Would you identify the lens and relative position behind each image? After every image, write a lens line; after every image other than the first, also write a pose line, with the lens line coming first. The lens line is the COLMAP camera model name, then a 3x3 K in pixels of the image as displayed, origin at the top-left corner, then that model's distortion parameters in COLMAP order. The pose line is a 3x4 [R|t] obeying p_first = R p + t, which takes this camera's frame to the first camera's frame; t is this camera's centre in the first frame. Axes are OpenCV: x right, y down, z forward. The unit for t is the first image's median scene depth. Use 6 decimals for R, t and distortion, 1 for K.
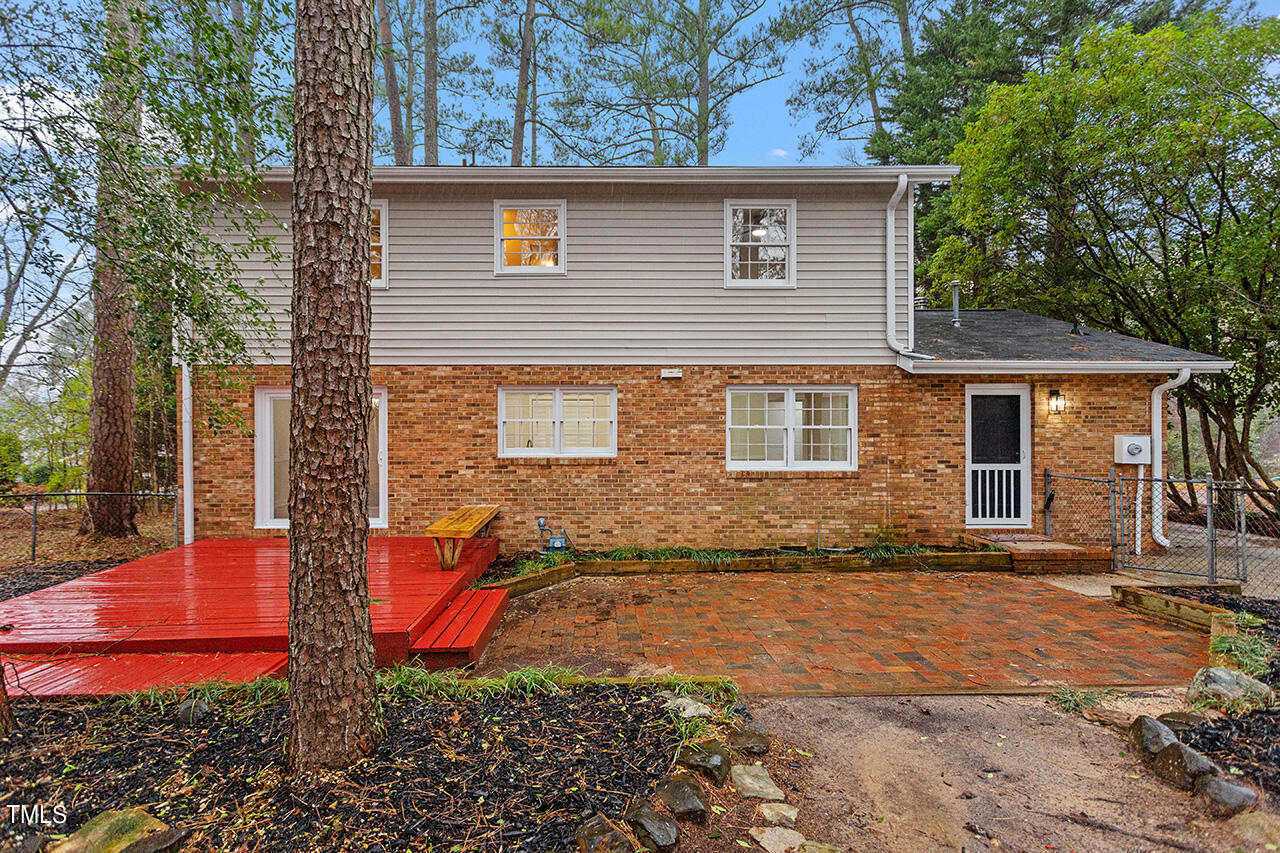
lens RADIAL K [[640.2, 0, 643.5], [0, 640.2, 437.7], [0, 0, 1]] dist [0.002421, 0.000956]
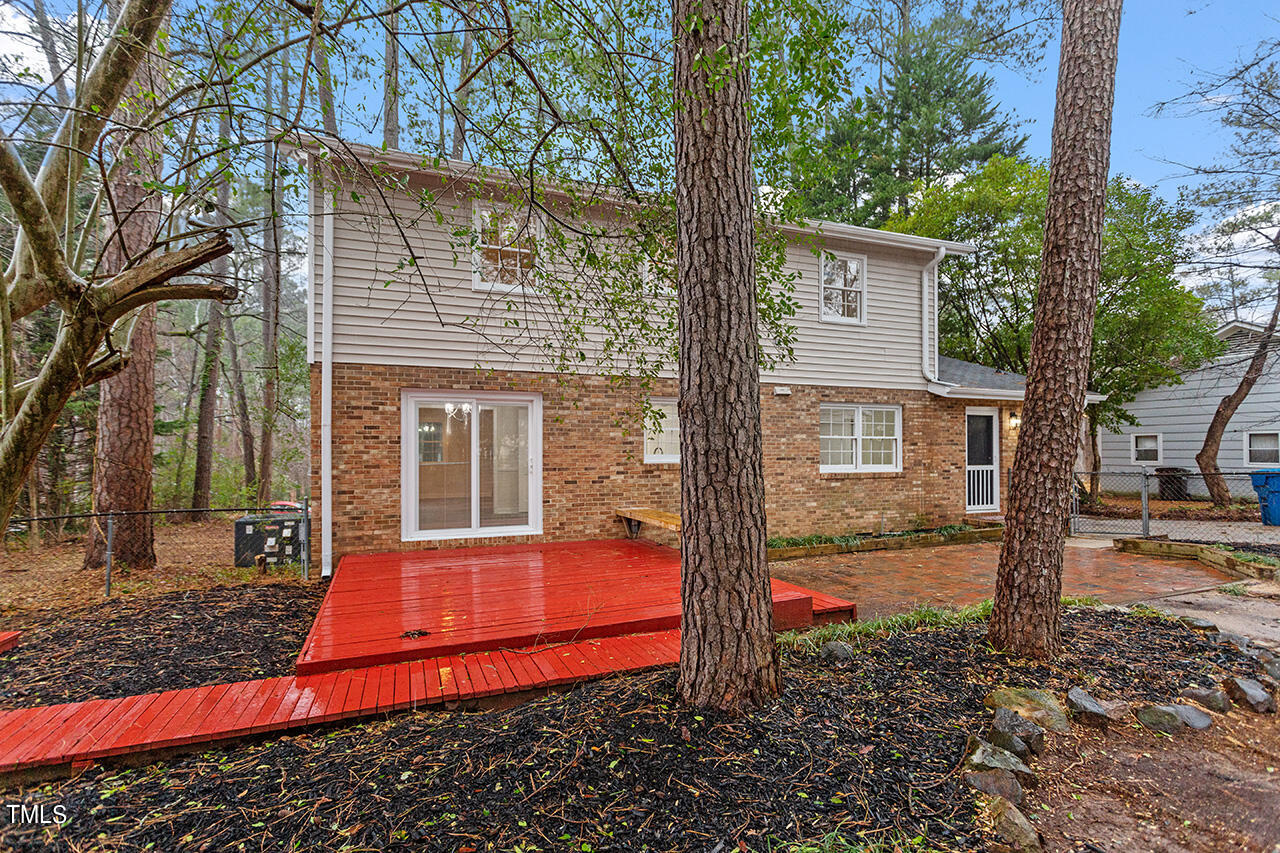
lens RADIAL K [[640.2, 0, 643.5], [0, 640.2, 437.7], [0, 0, 1]] dist [0.002421, 0.000956]
pose [[0.926493, 0.007991, 0.376228, -0.634052], [0.008149, 0.999114, -0.041288, 0.032671], [-0.376224, 0.041319, 0.925607, 0.004885]]
